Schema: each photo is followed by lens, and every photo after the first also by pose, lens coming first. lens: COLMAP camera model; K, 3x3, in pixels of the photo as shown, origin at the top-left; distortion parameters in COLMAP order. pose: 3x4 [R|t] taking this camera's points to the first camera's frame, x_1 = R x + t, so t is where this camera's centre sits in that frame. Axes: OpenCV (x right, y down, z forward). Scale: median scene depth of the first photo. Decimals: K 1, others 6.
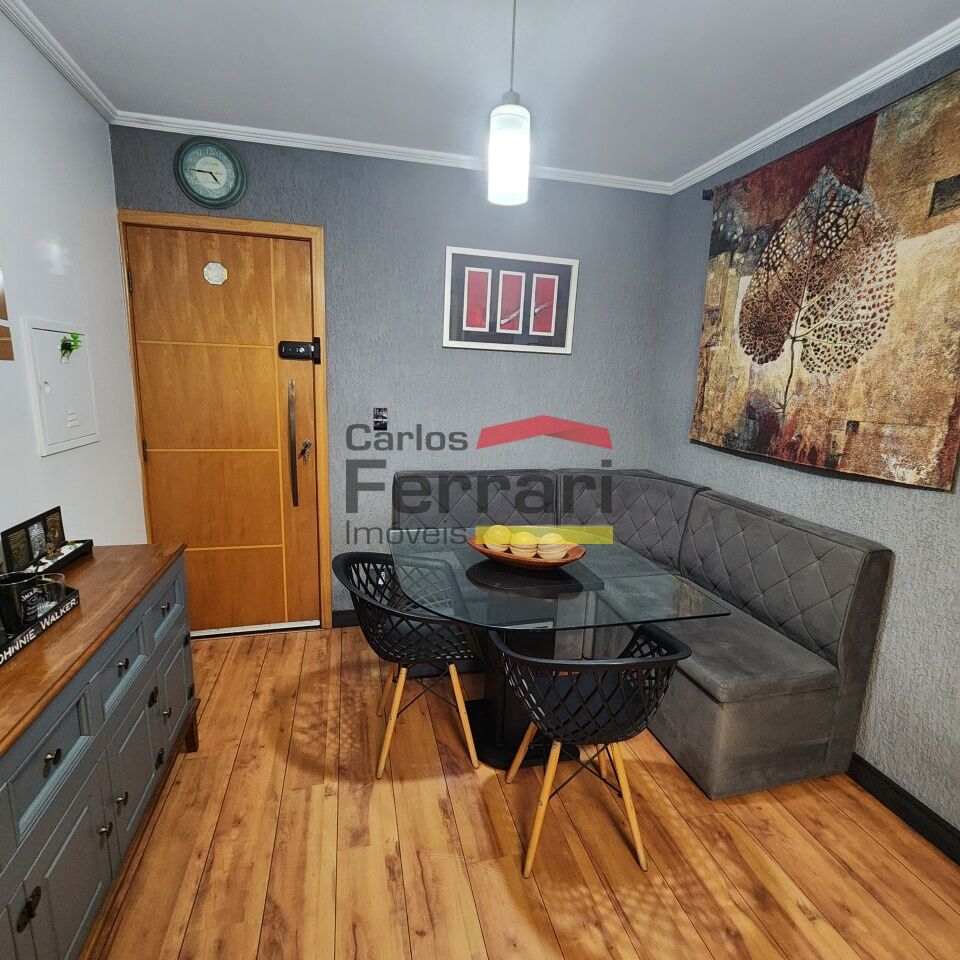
lens RADIAL K [[523.3, 0, 481.6], [0, 523.3, 477.0], [0, 0, 1]] dist [-0.005472, 0.000927]
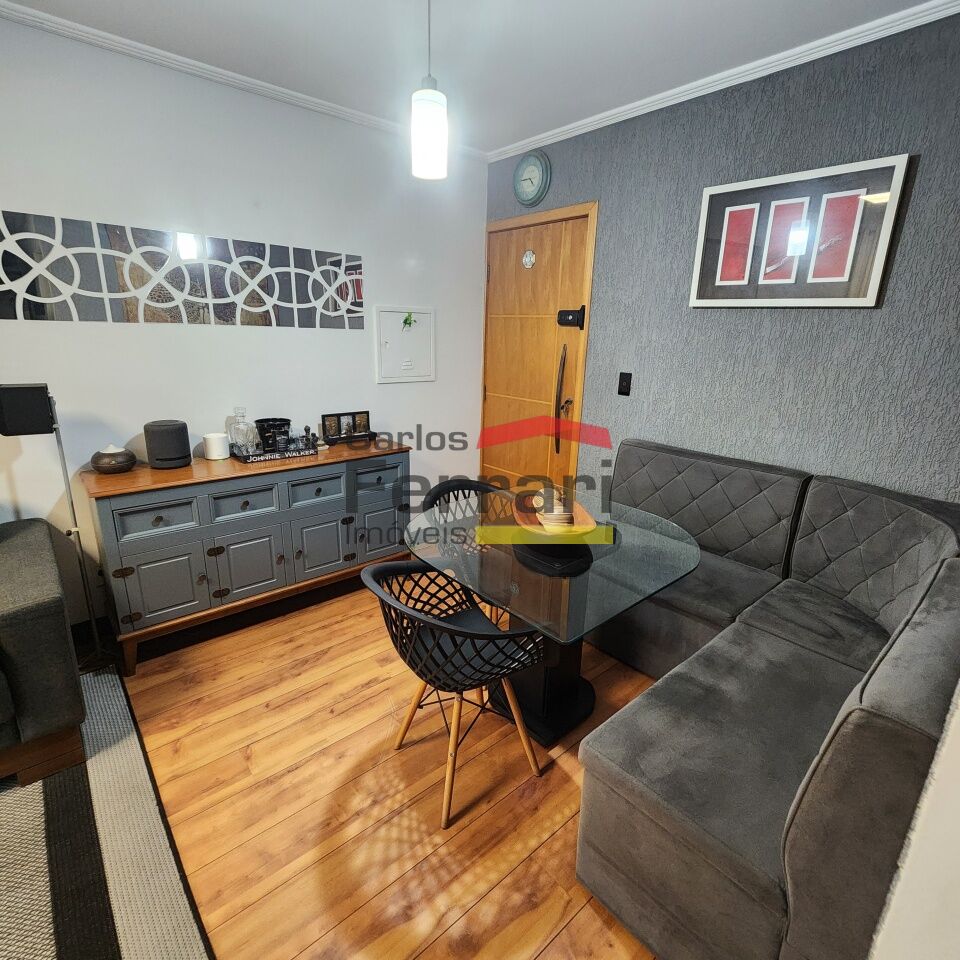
lens RADIAL K [[523.3, 0, 484.4], [0, 523.3, 482.2], [0, 0, 1]] dist [-0.005472, 0.000927]
pose [[0.457004, 0.229853, -0.859253, 1.430571], [-0.179594, 0.969982, 0.163955, -0.106503], [0.871145, 0.079389, 0.484566, 0.699935]]
